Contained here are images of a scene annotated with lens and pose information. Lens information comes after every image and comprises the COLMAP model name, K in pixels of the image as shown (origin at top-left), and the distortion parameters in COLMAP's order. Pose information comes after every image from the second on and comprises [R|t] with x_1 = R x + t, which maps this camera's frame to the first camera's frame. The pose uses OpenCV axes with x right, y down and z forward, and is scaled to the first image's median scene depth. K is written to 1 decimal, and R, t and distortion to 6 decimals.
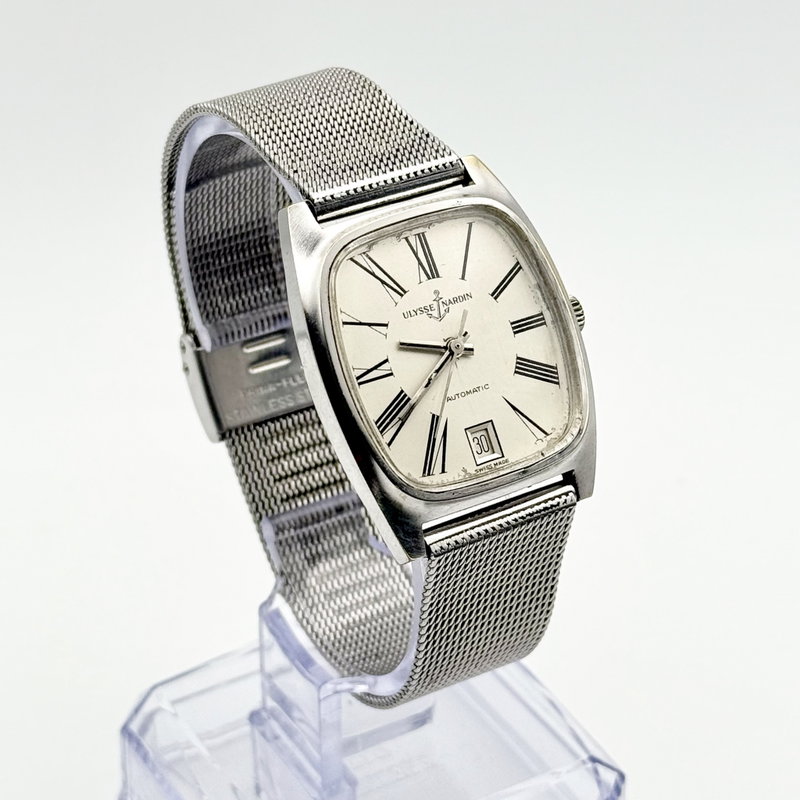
lens RADIAL K [[2548.5, 0, 400.0], [0, 2548.5, 400.0], [0, 0, 1]] dist [0.112557, -0.368361]
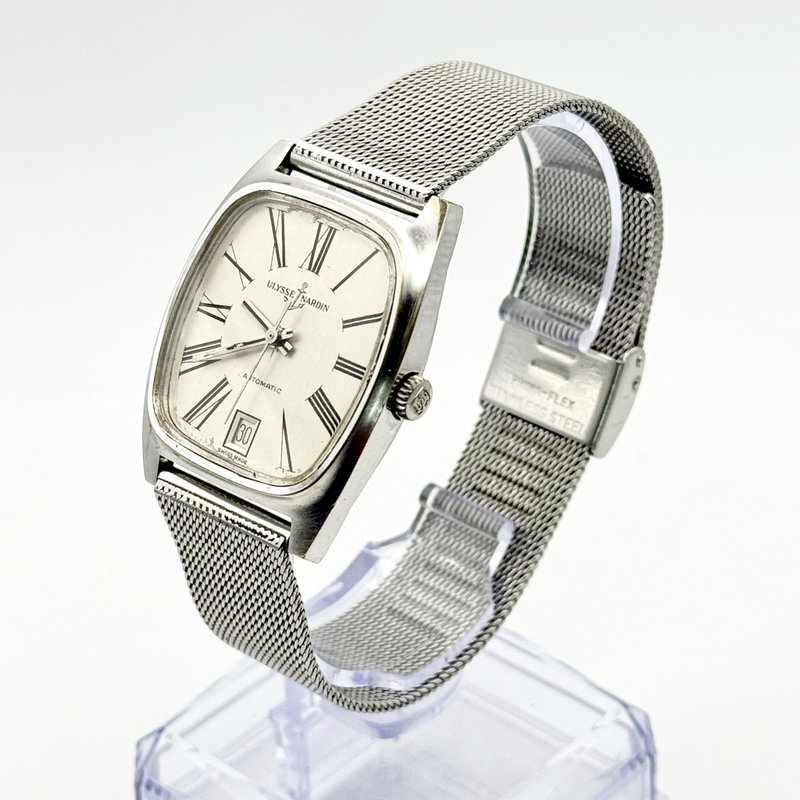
lens RADIAL K [[2548.5, 0, 400.0], [0, 2548.5, 400.0], [0, 0, 1]] dist [0.112557, -0.368361]
pose [[0.321325, 0.508494, -0.798865, 0.814983], [-0.483772, 0.813357, 0.323132, -0.333893], [0.814073, 0.282638, 0.507347, 0.537515]]
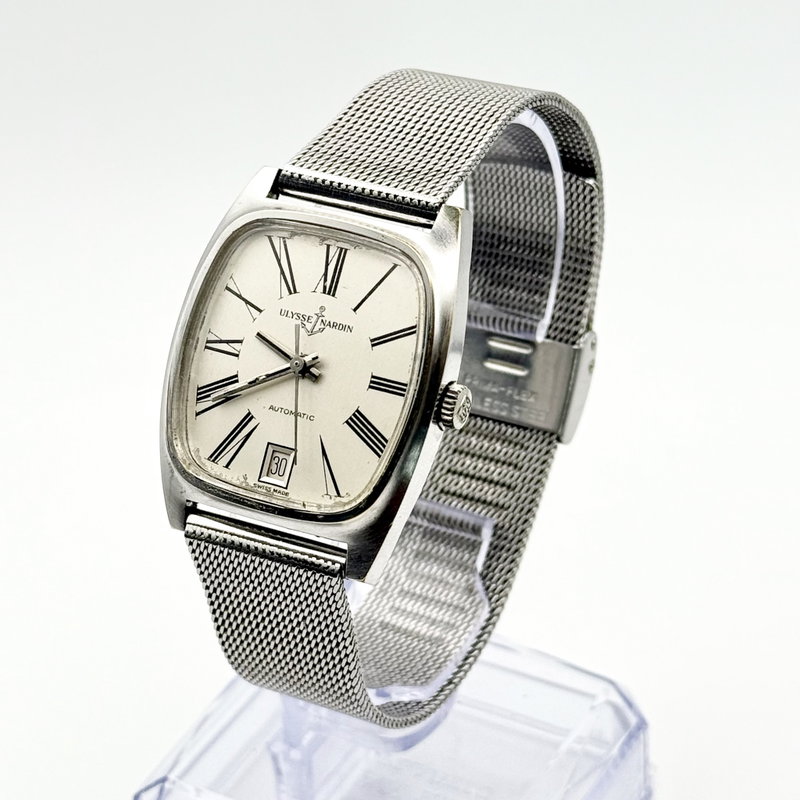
lens RADIAL K [[2548.5, 0, 400.0], [0, 2548.5, 400.0], [0, 0, 1]] dist [0.112557, -0.368361]
pose [[0.524693, 0.453858, -0.720215, 0.730138], [-0.425052, 0.872694, 0.240285, -0.252682], [0.737583, 0.180052, 0.650809, 0.391721]]
